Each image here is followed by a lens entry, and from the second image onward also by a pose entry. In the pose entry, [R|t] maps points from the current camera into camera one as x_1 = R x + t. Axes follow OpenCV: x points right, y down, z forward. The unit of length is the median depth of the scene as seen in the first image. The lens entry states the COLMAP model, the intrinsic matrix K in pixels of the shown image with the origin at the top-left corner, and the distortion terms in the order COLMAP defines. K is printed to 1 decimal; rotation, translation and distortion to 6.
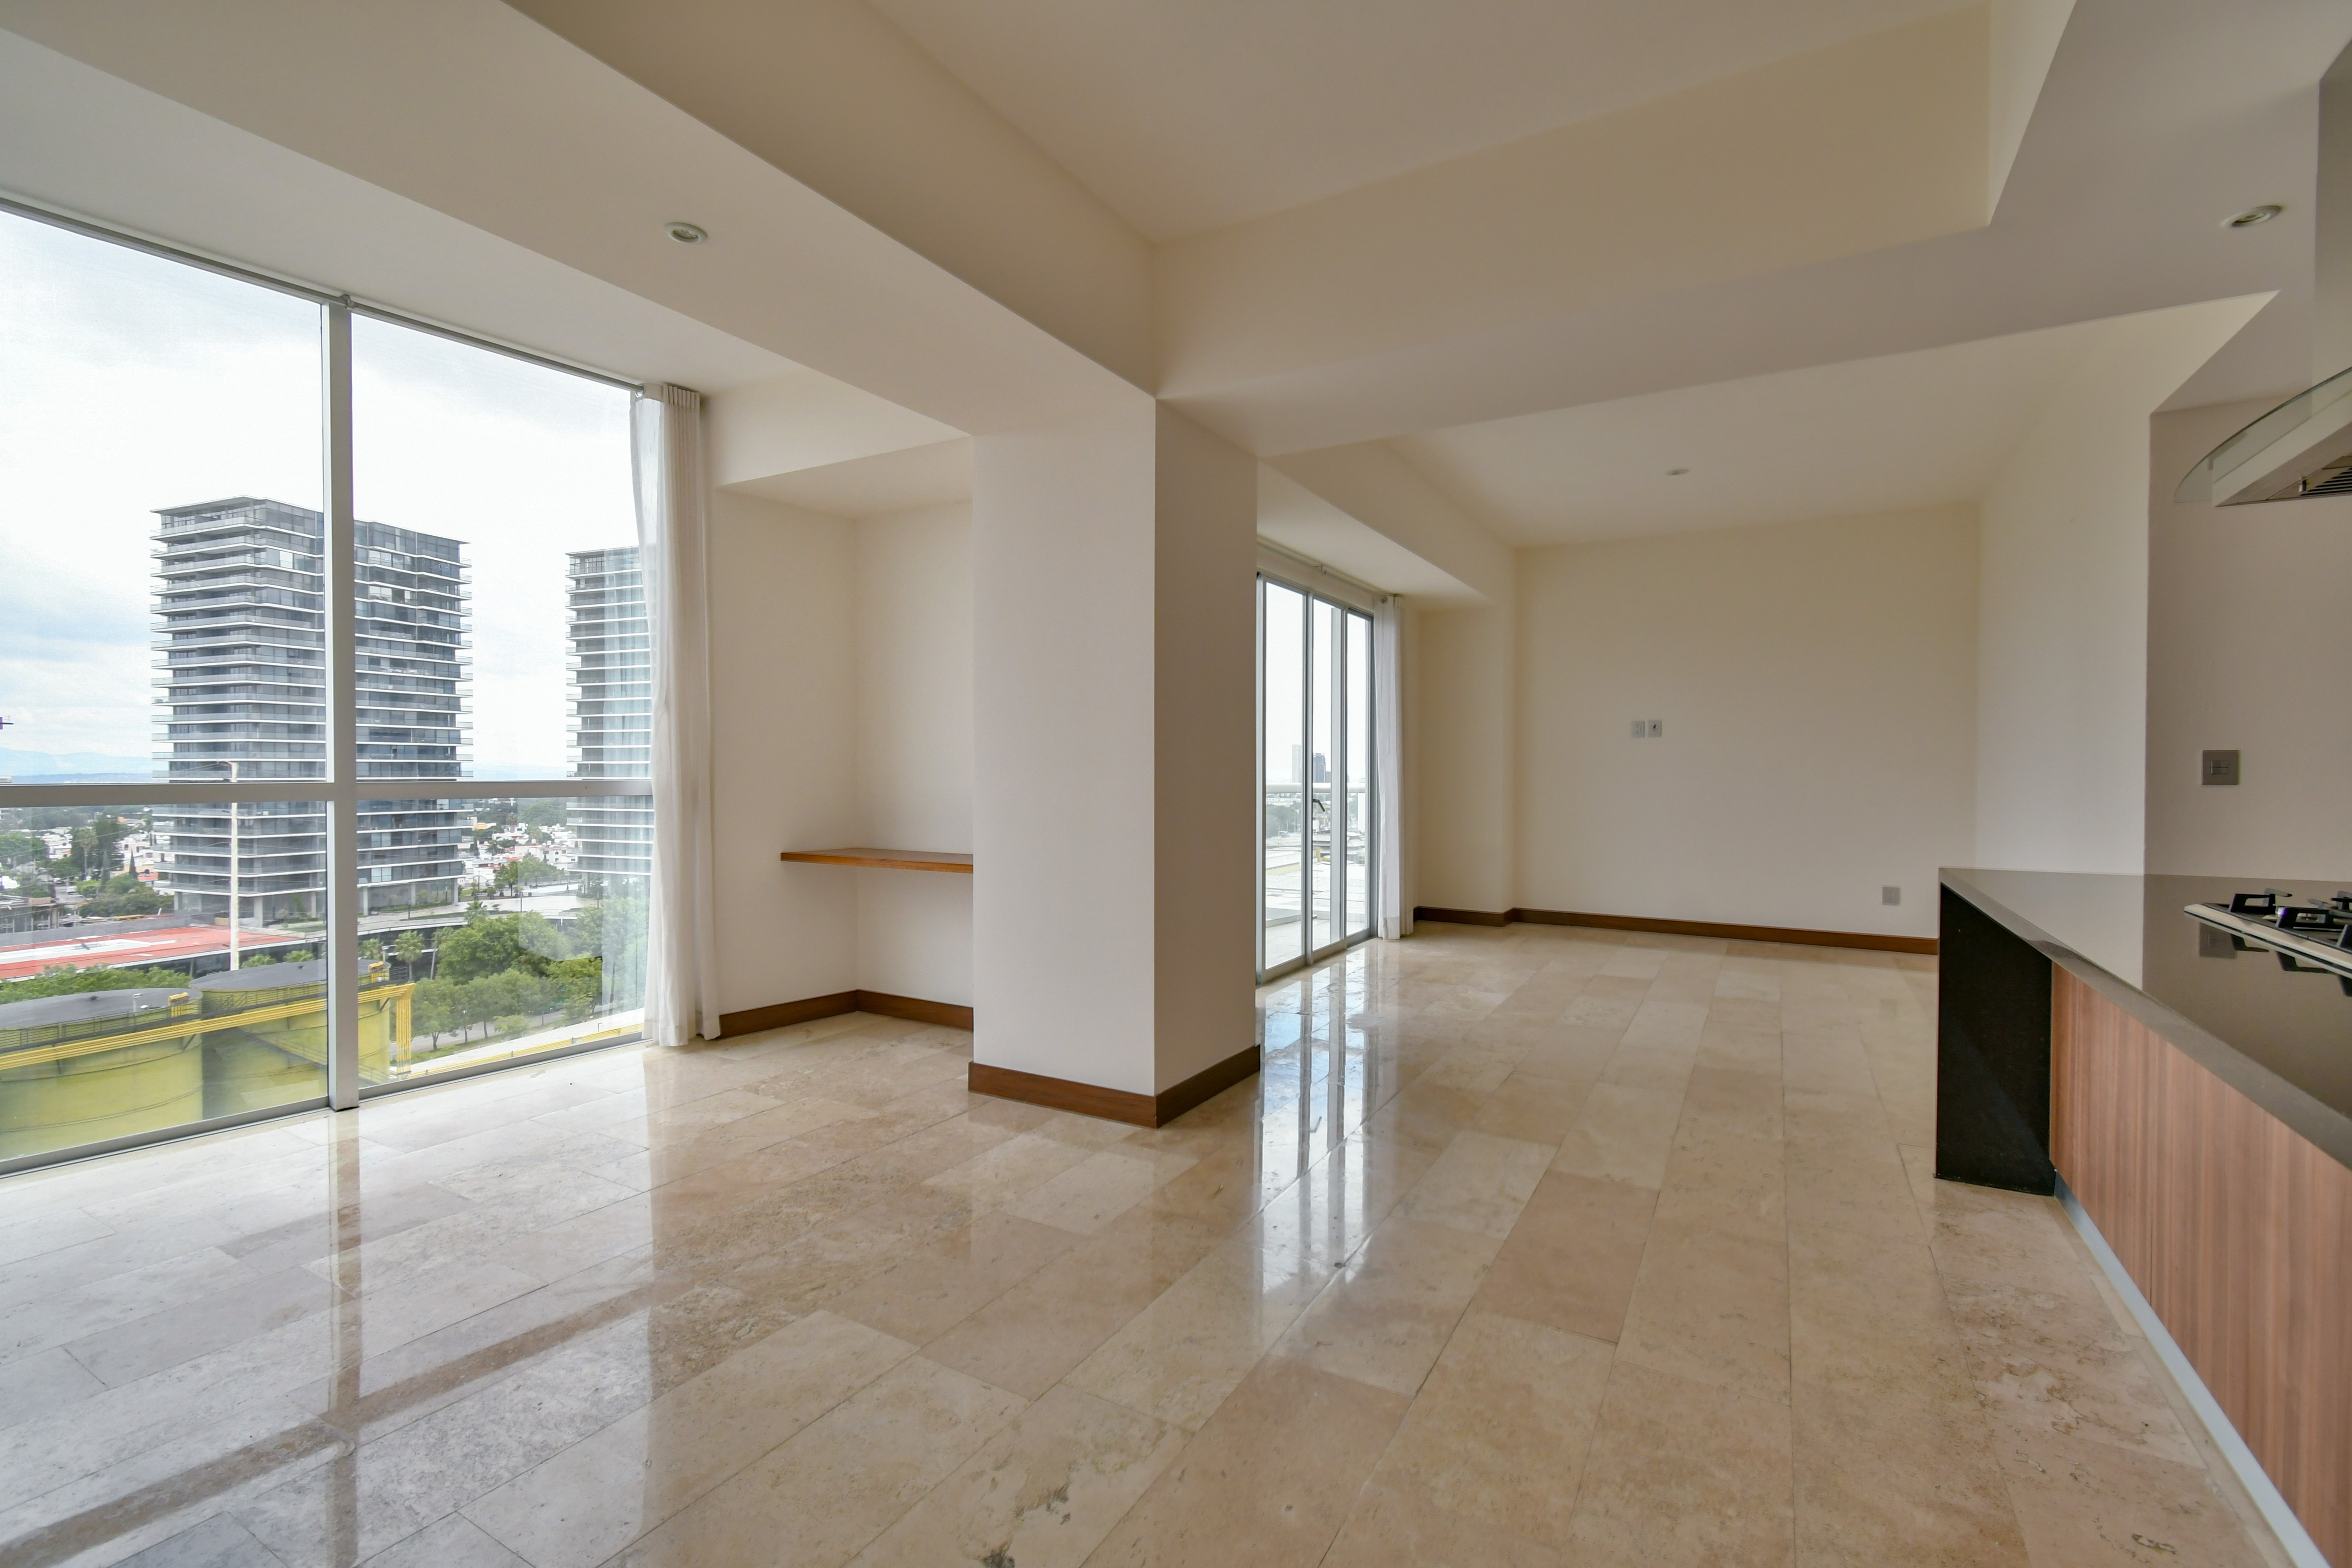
lens RADIAL K [[1033.2, 0, 1172.5], [0, 1033.2, 785.8], [0, 0, 1]] dist [0.003751, -0.002406]
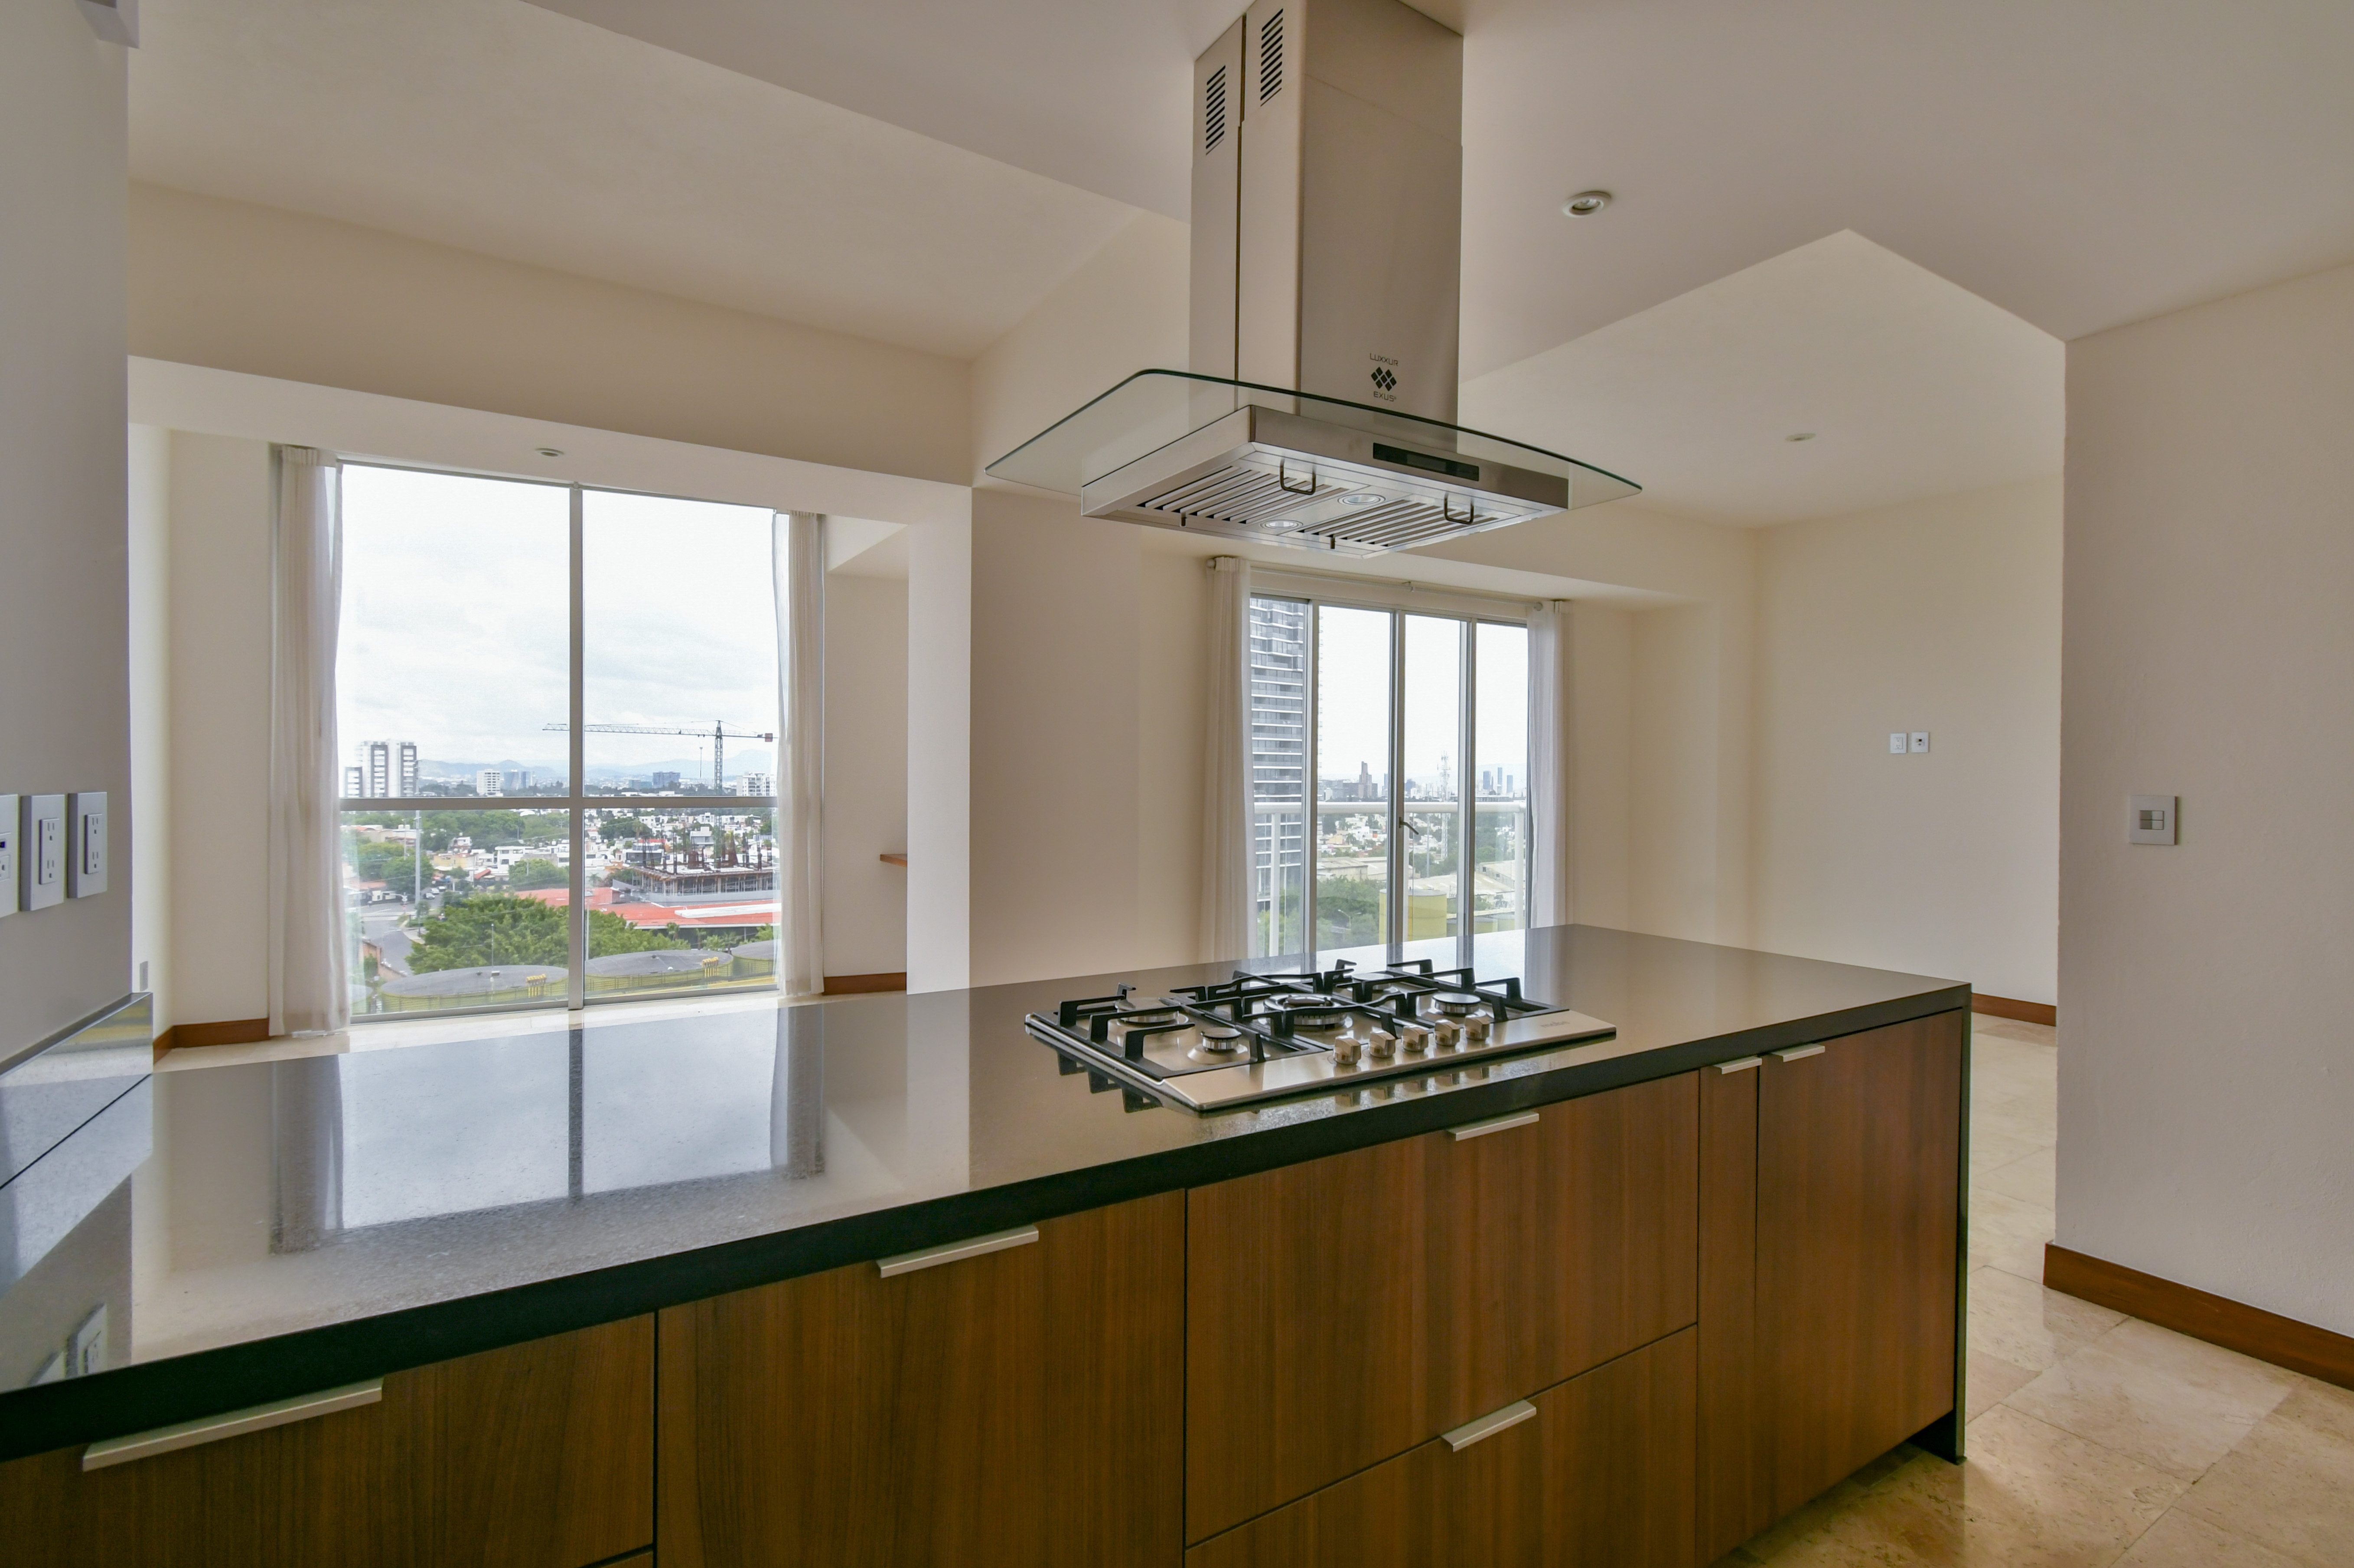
lens RADIAL K [[1033.9, 0, 1209.0], [0, 1033.9, 786.4], [0, 0, 1]] dist [0.003751, -0.002406]
pose [[0.897309, 0.011224, -0.441259, 0.640723], [-0.013964, 0.999898, -0.002963, -0.023998], [0.441181, 0.008821, 0.897375, 0.037241]]
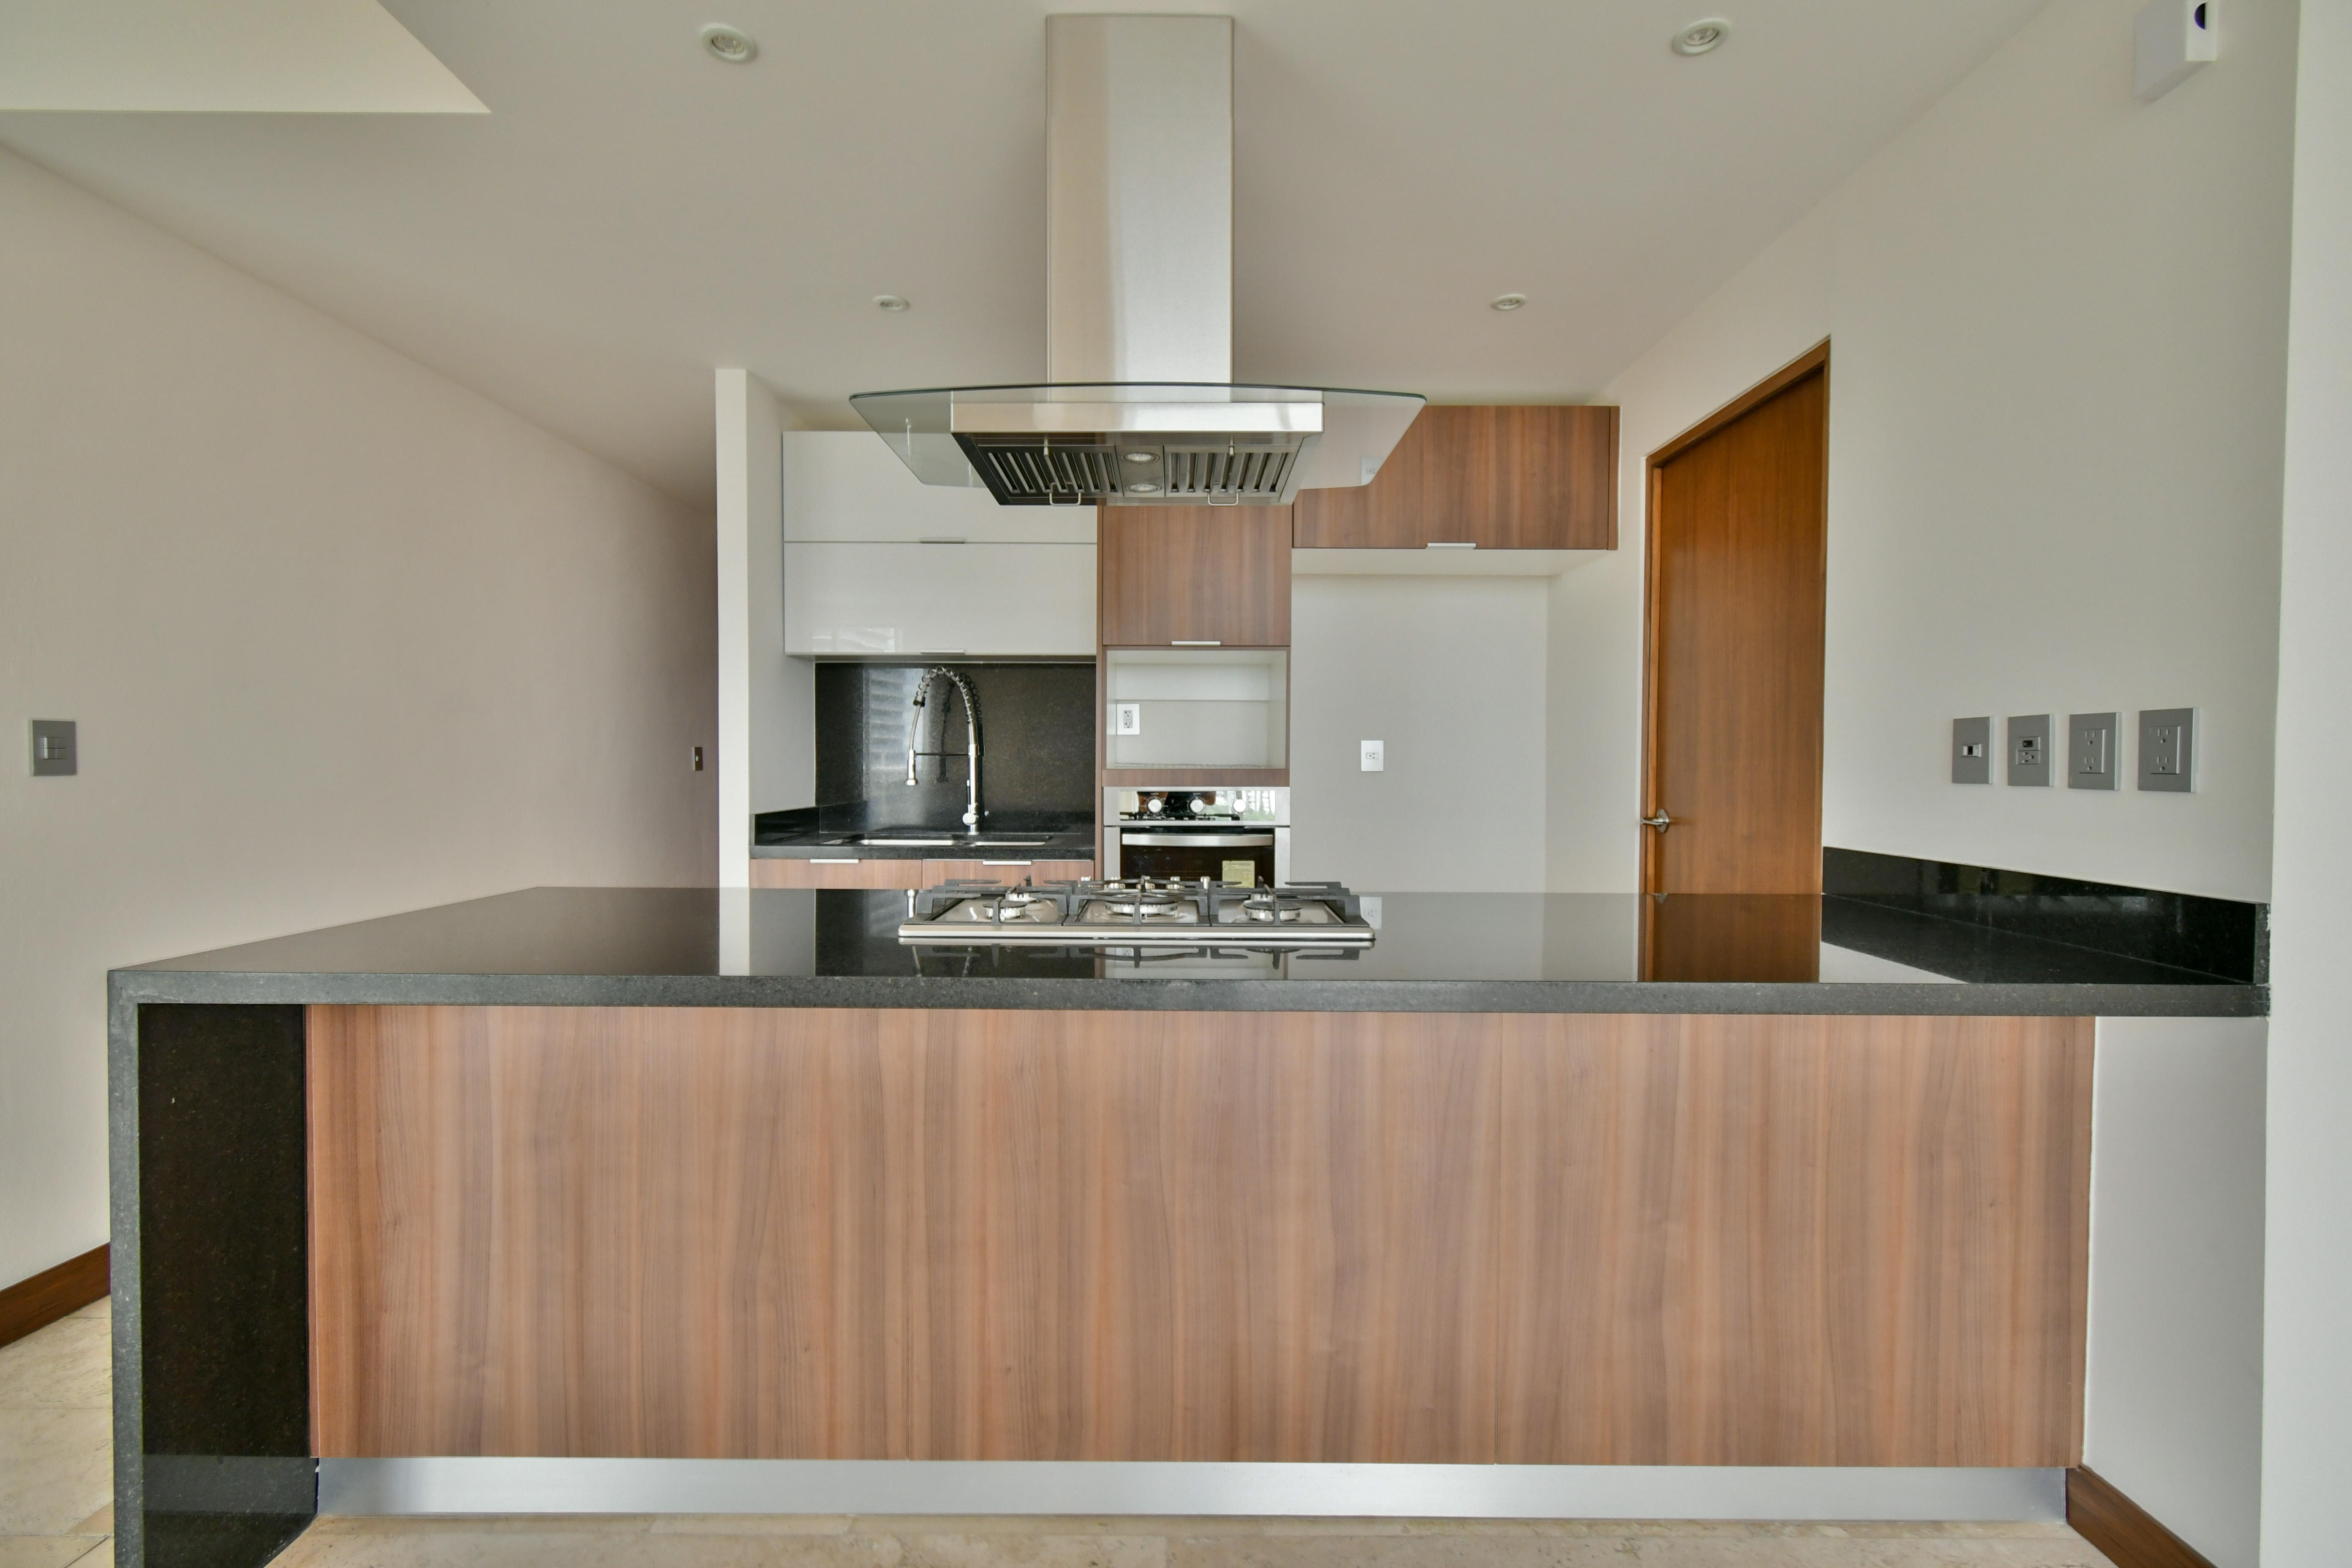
lens RADIAL K [[1033.2, 0, 1180.9], [0, 1033.2, 784.3], [0, 0, 1]] dist [0.003751, -0.002406]
pose [[-0.508475, -0.022261, 0.860789, 0.103422], [0.006683, 0.999534, 0.029797, -0.007405], [-0.861051, 0.020904, -0.508089, 0.623810]]
